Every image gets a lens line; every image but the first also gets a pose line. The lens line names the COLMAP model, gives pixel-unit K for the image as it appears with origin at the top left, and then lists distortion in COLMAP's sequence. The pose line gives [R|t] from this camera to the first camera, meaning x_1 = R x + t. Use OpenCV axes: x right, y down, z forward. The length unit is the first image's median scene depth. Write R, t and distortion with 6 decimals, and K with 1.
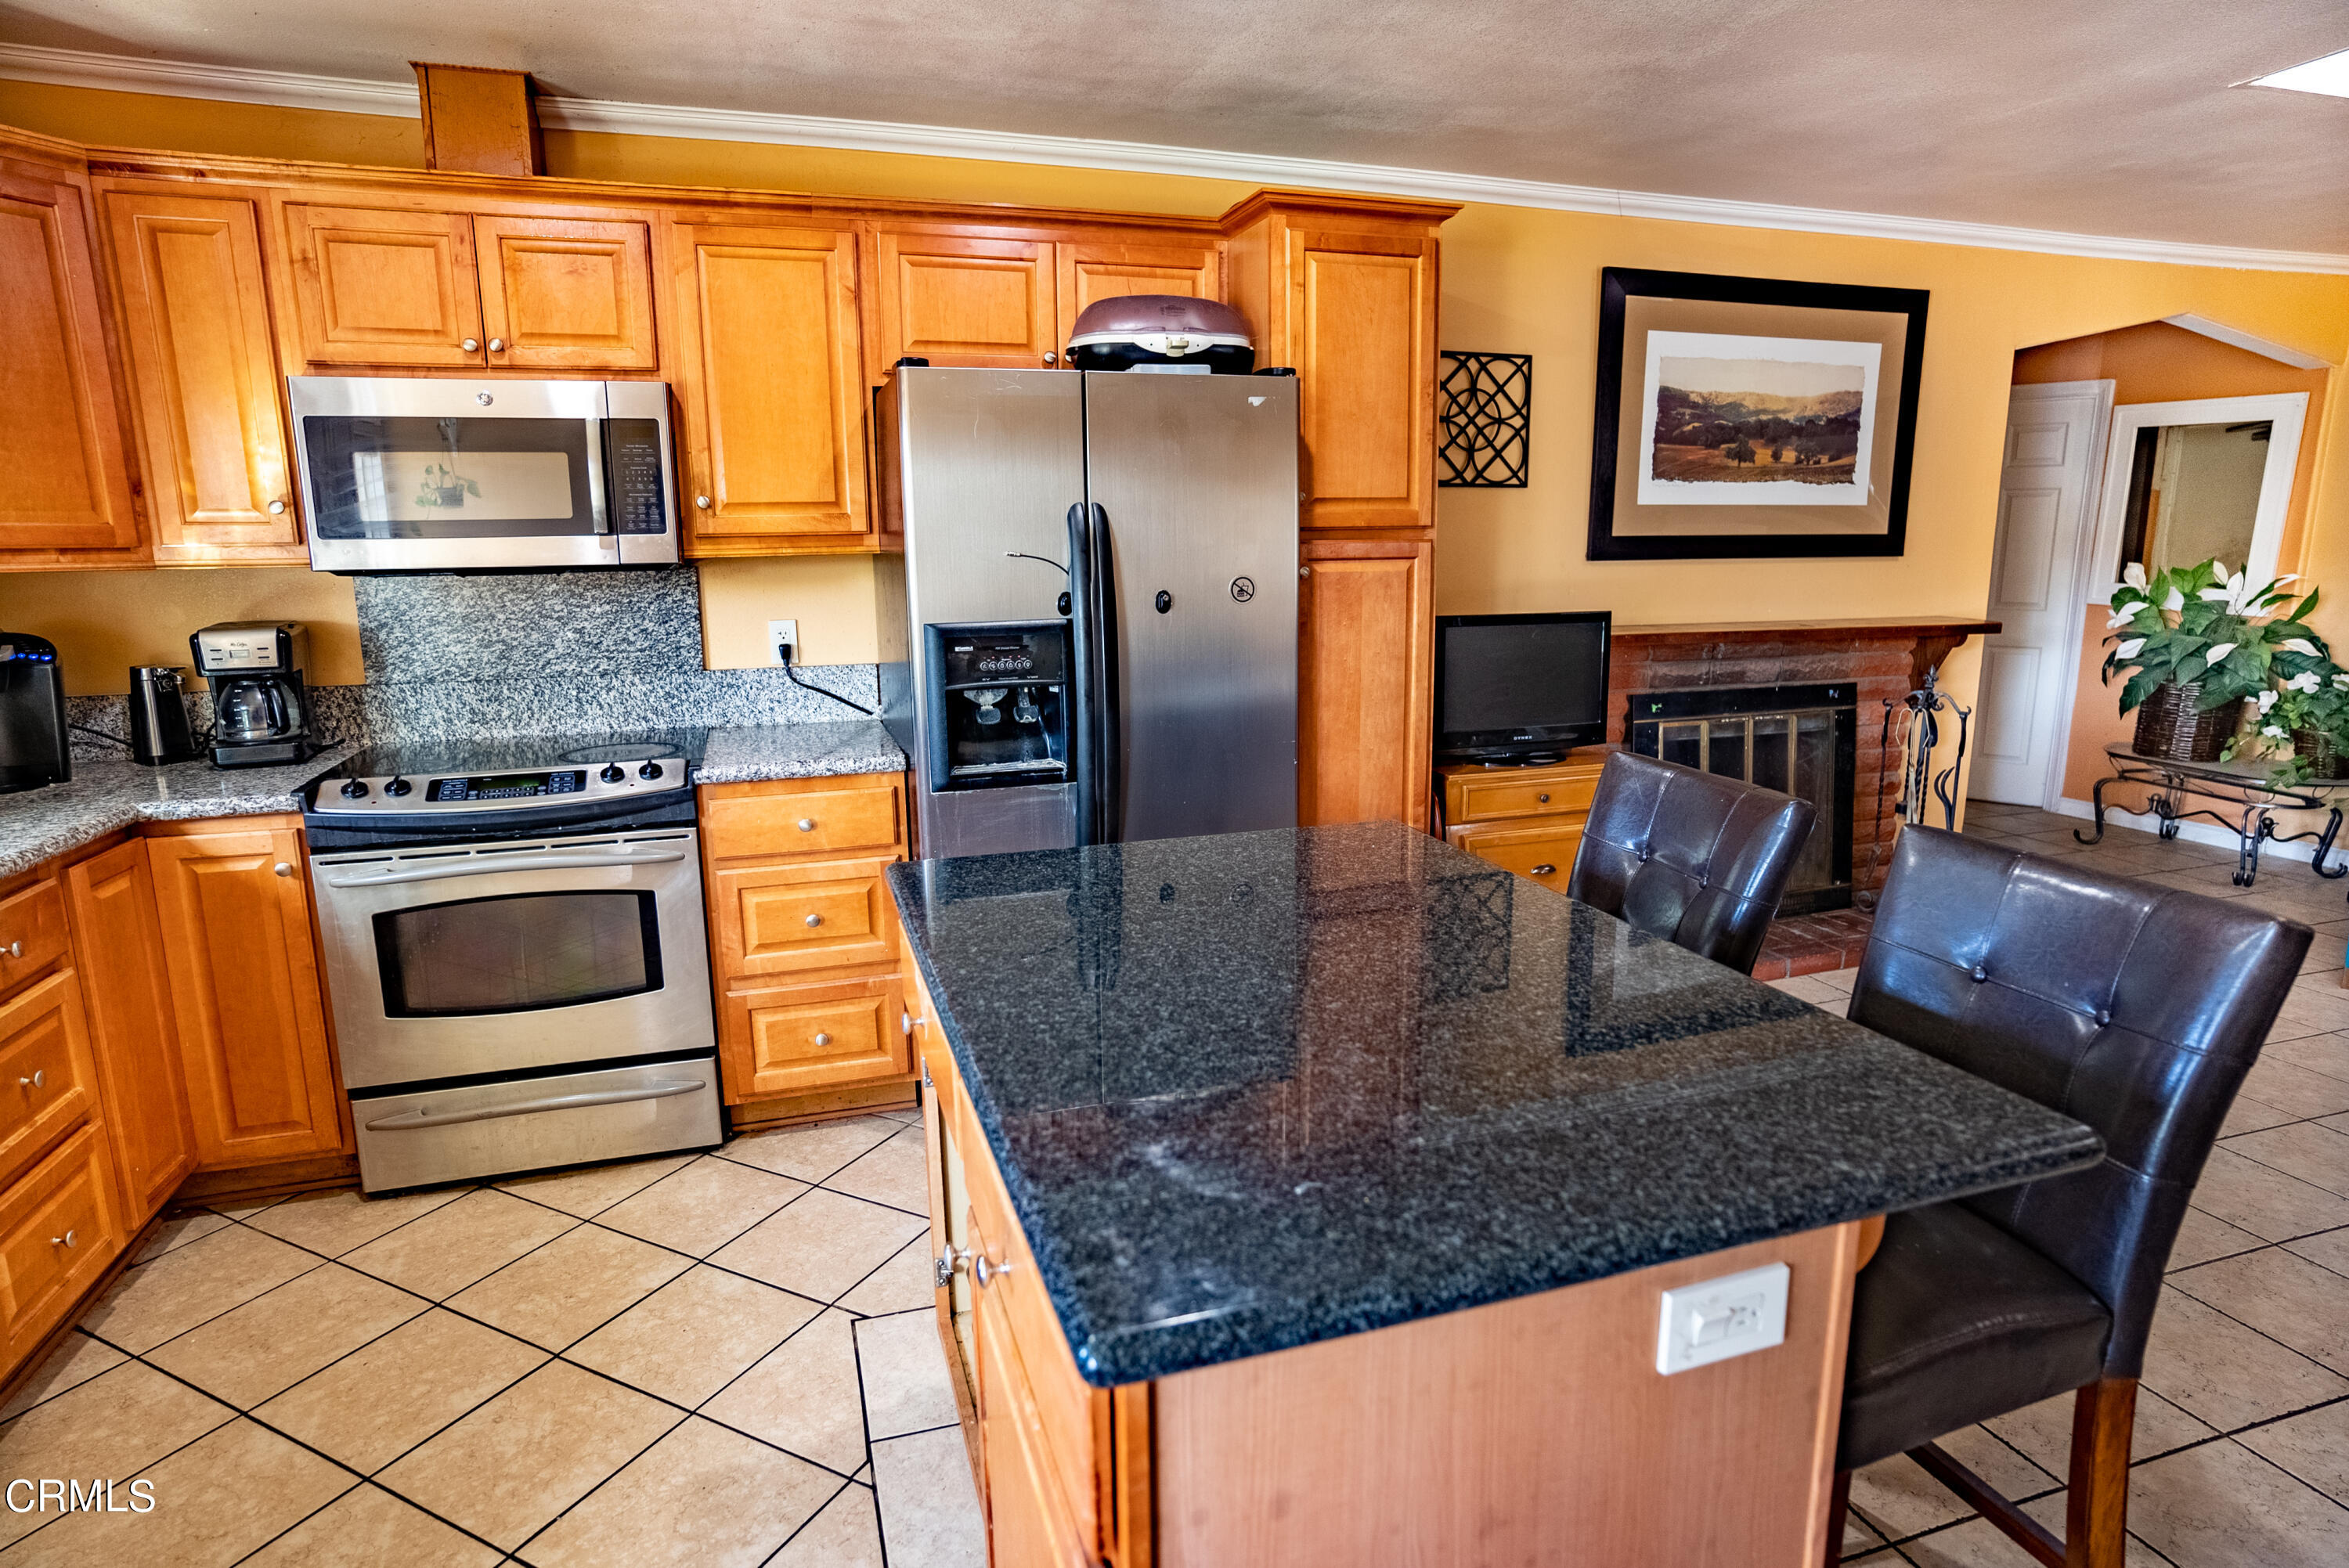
lens RADIAL K [[1186.4, 0, 1174.5], [0, 1186.4, 784.0], [0, 0, 1]] dist [-0.077104, 0.038122]
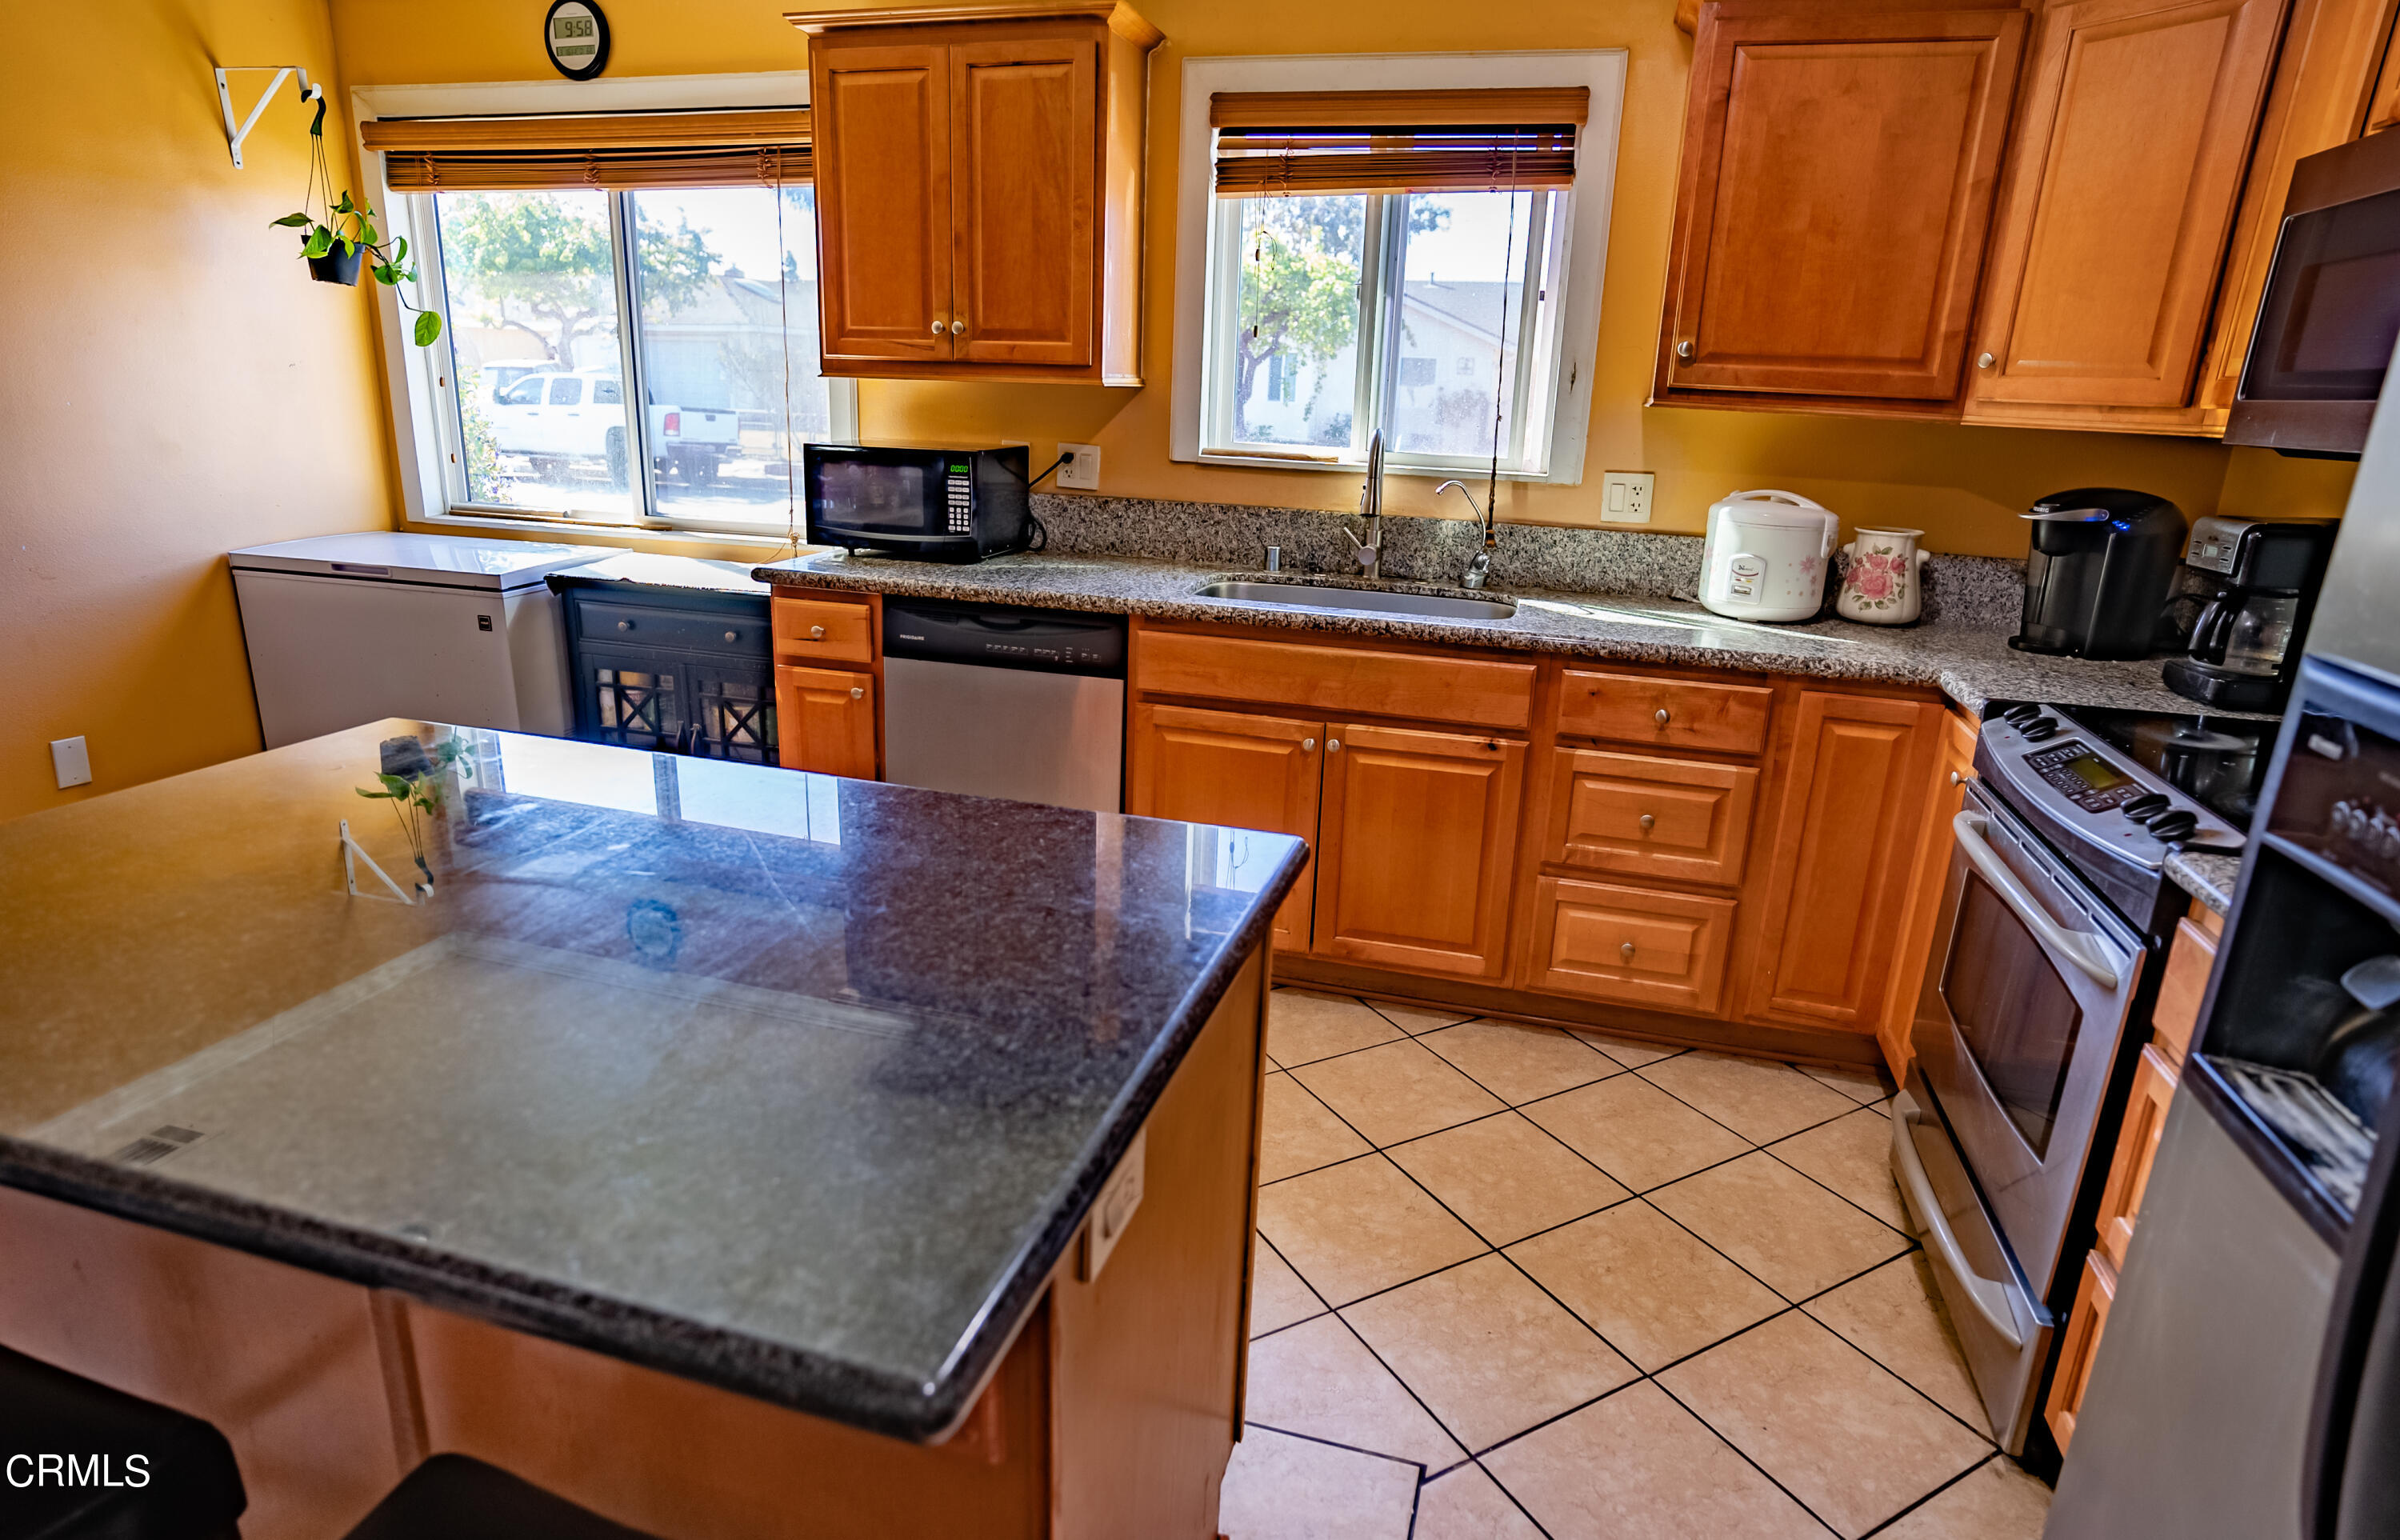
lens RADIAL K [[1270.7, 0, 1200.0], [0, 1270.7, 770.0], [0, 0, 1]] dist [-0.000834, -0.000077]
pose [[-0.549425, 0.233957, -0.802120, 0.334684], [-0.191036, 0.899396, 0.393183, -0.218945], [0.813411, 0.369258, -0.449456, 1.060717]]
